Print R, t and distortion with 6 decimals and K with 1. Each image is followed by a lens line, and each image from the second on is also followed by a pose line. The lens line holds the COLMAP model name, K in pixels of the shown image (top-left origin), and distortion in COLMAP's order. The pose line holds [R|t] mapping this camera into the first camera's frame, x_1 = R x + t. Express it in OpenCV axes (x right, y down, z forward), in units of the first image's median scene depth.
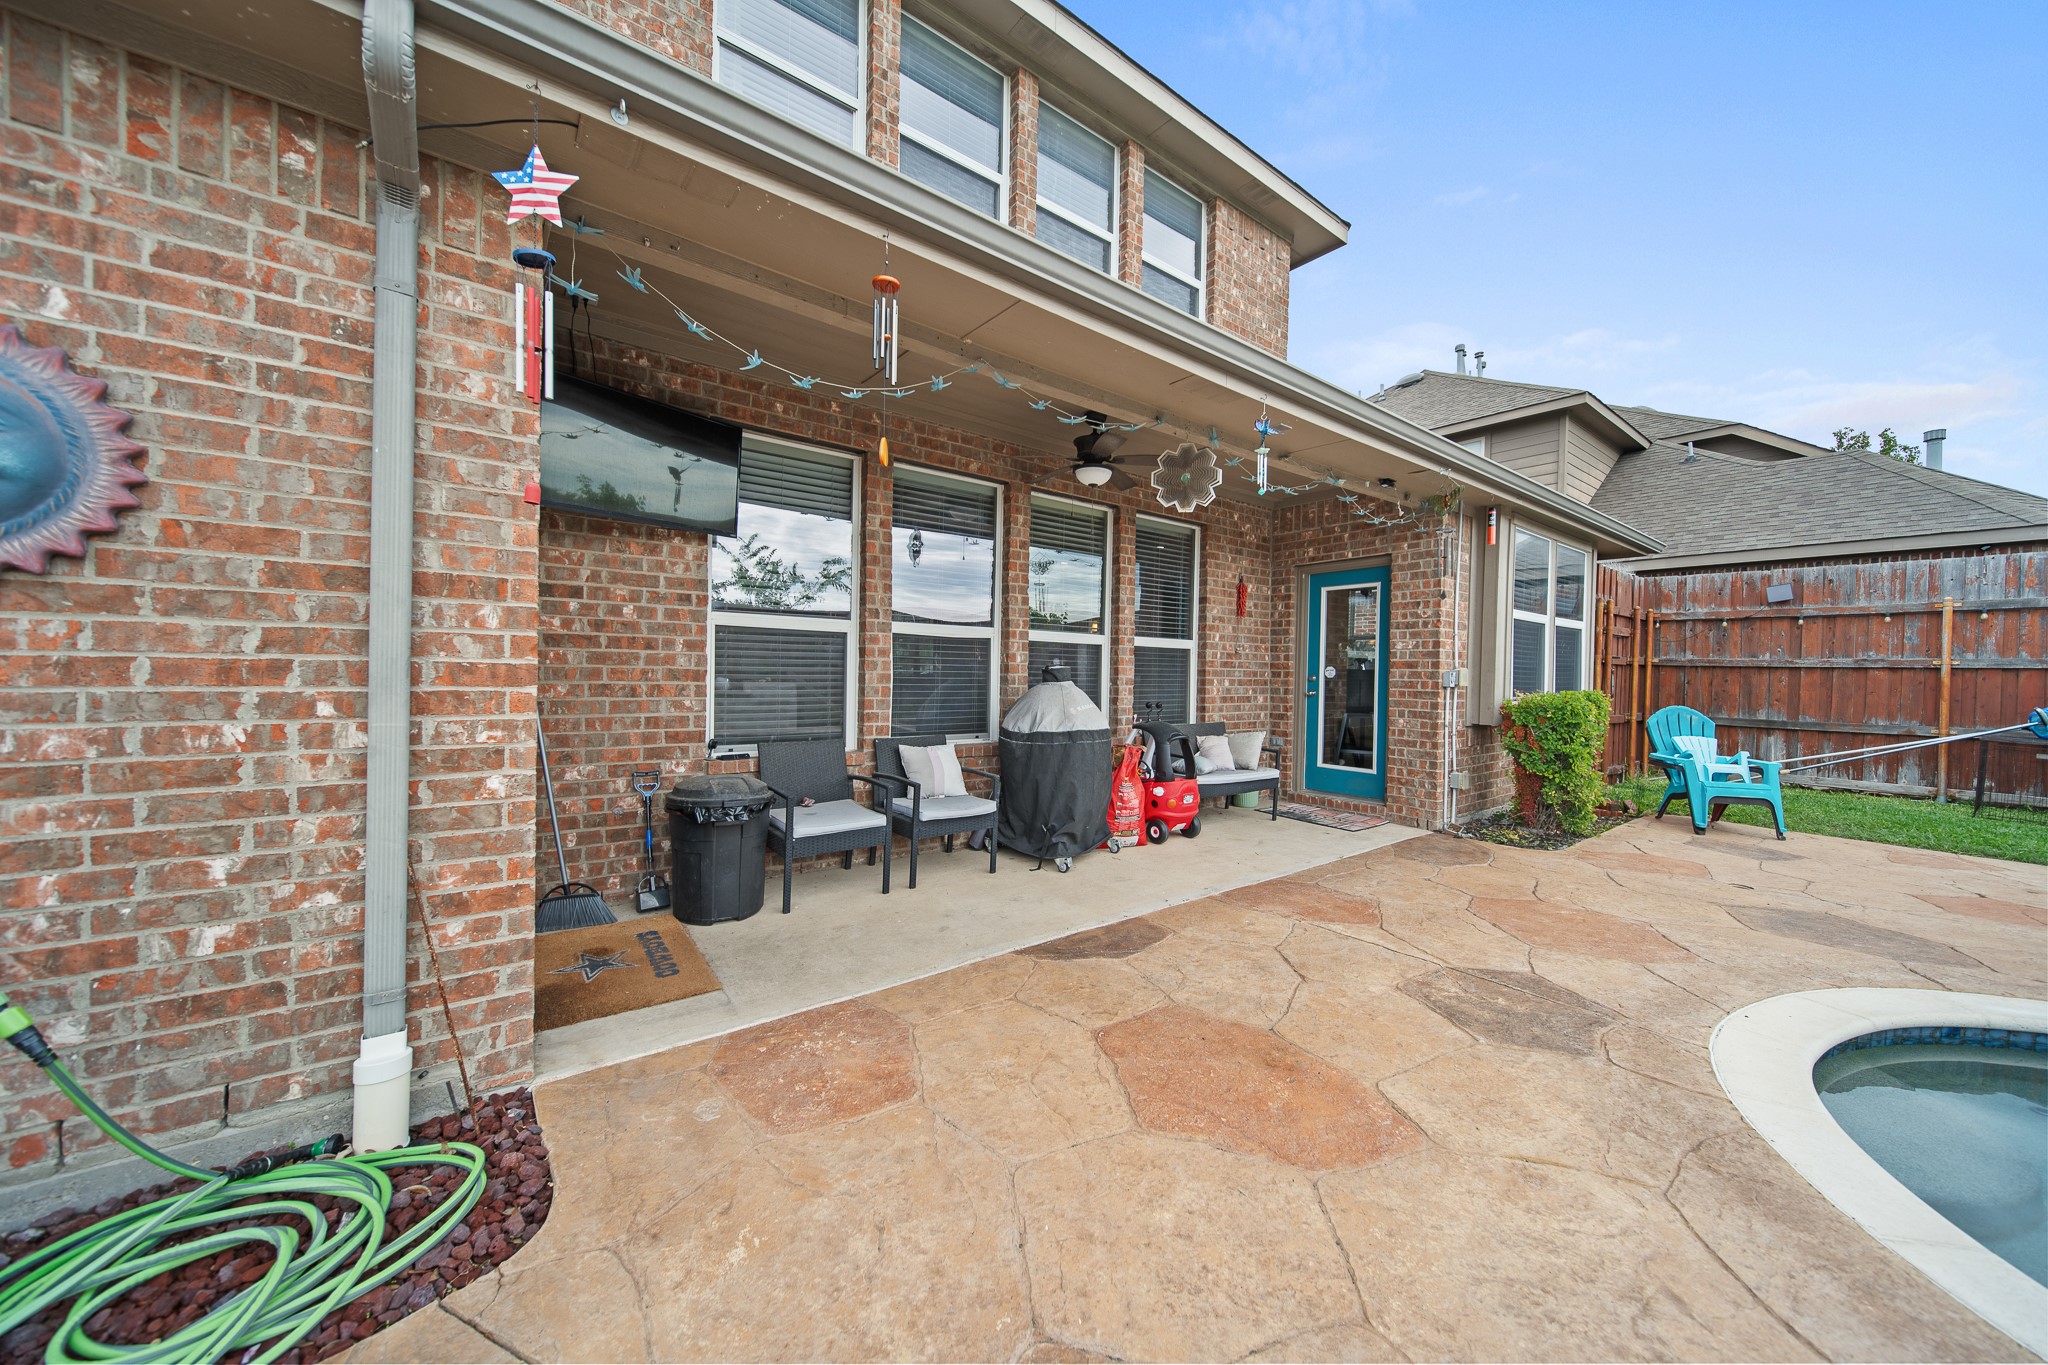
lens RADIAL K [[720.7, 0, 1024.2], [0, 720.7, 683.6], [0, 0, 1]] dist [-0.000019, -0.001590]
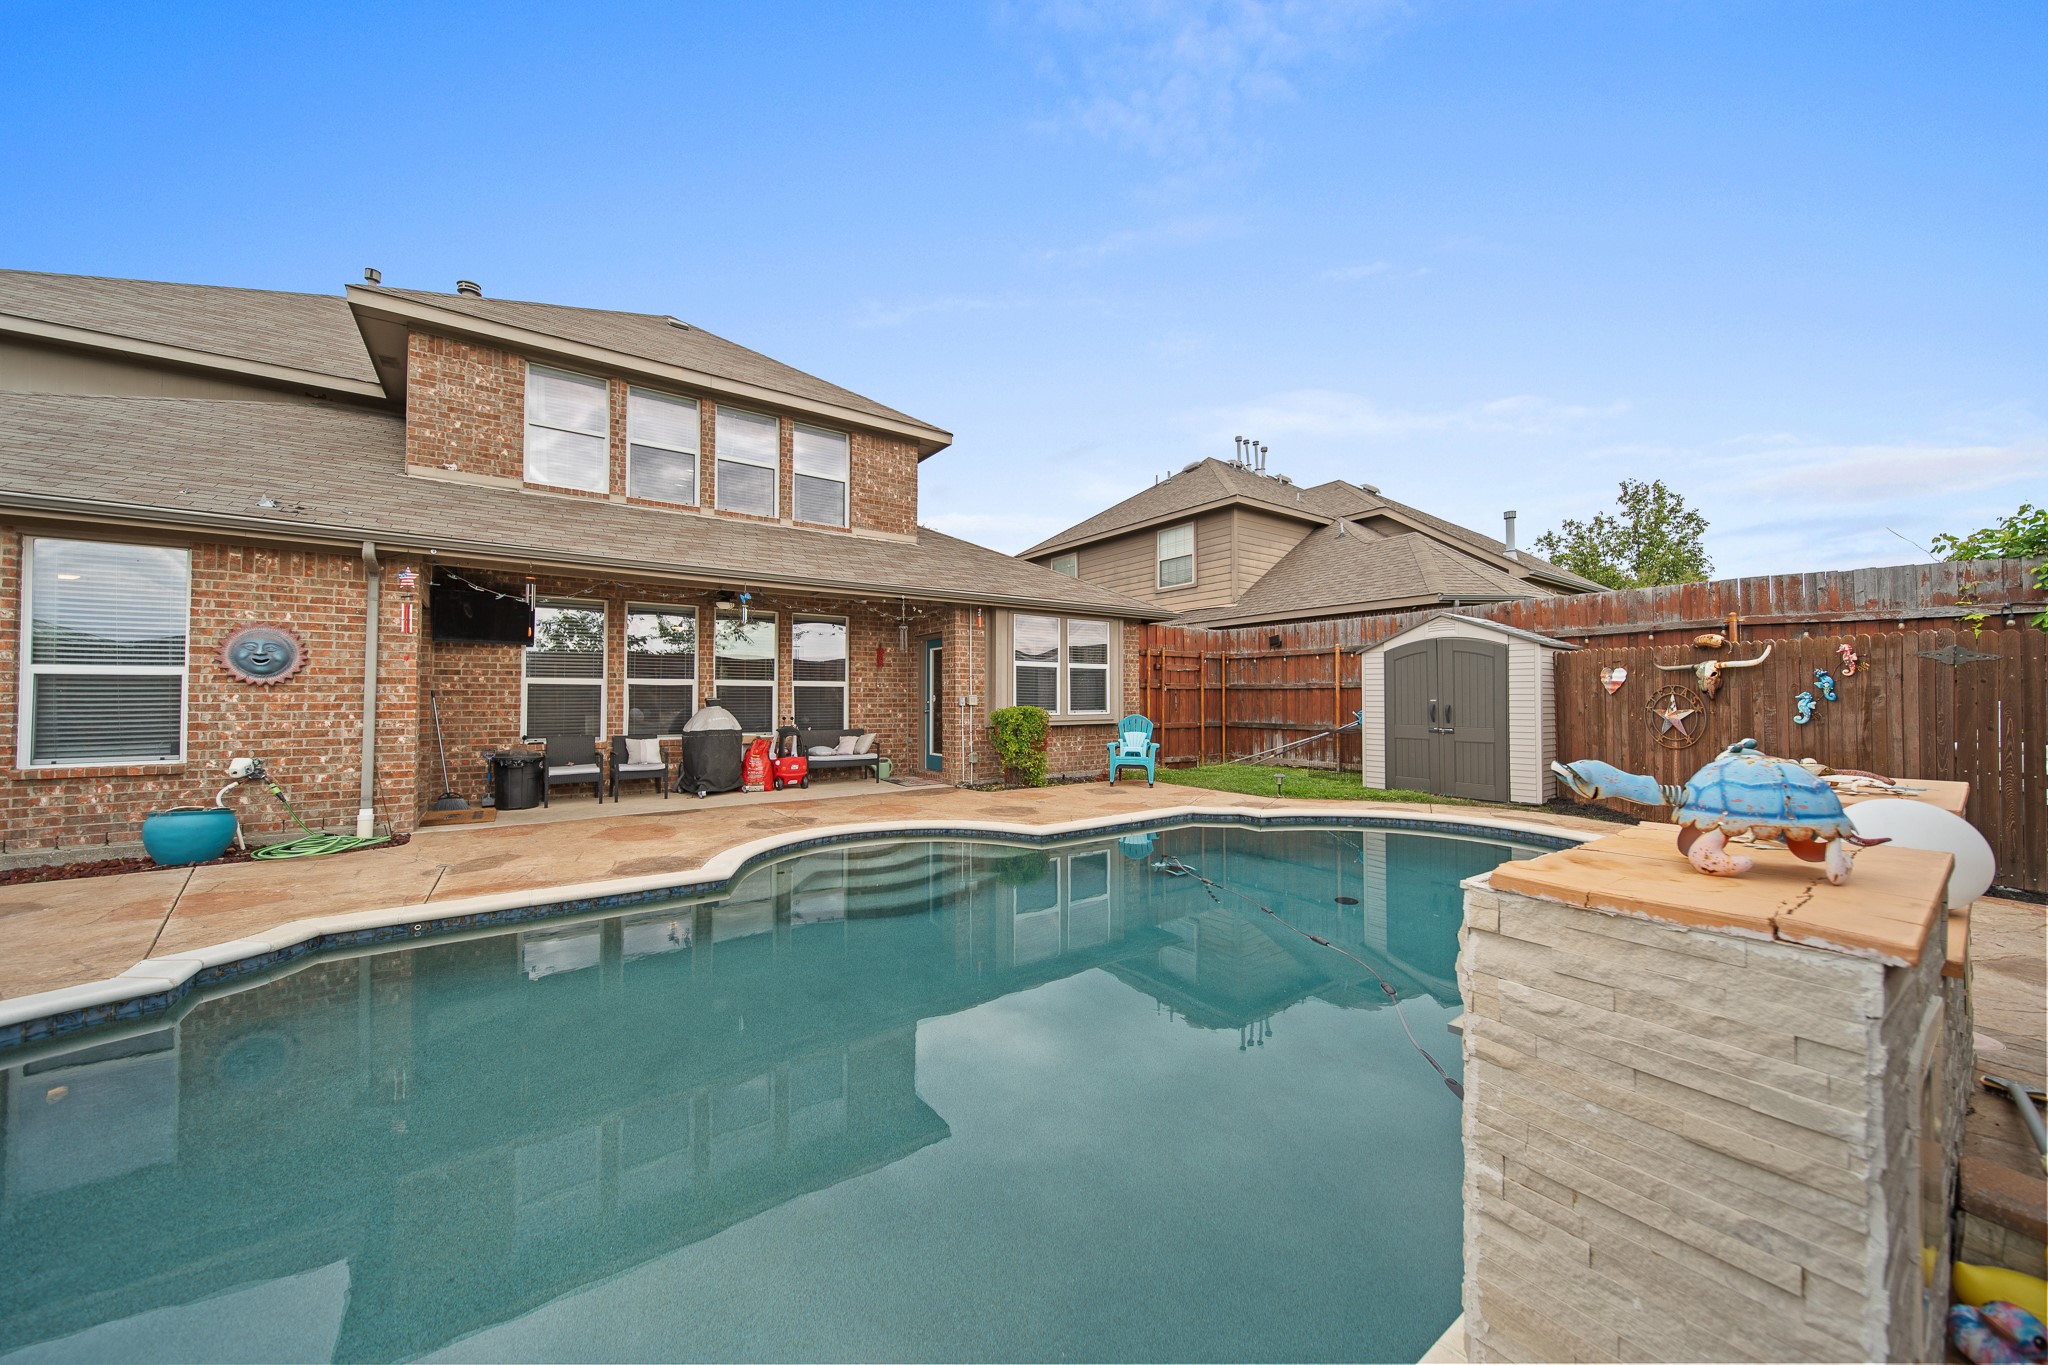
lens RADIAL K [[720.7, 0, 1025.2], [0, 720.7, 683.6], [0, 0, 1]] dist [-0.000019, -0.001590]
pose [[0.999380, -0.020954, -0.028290, 2.289583], [0.019783, 0.998962, -0.041042, 0.077113], [0.029121, 0.040457, 0.998757, -2.292991]]
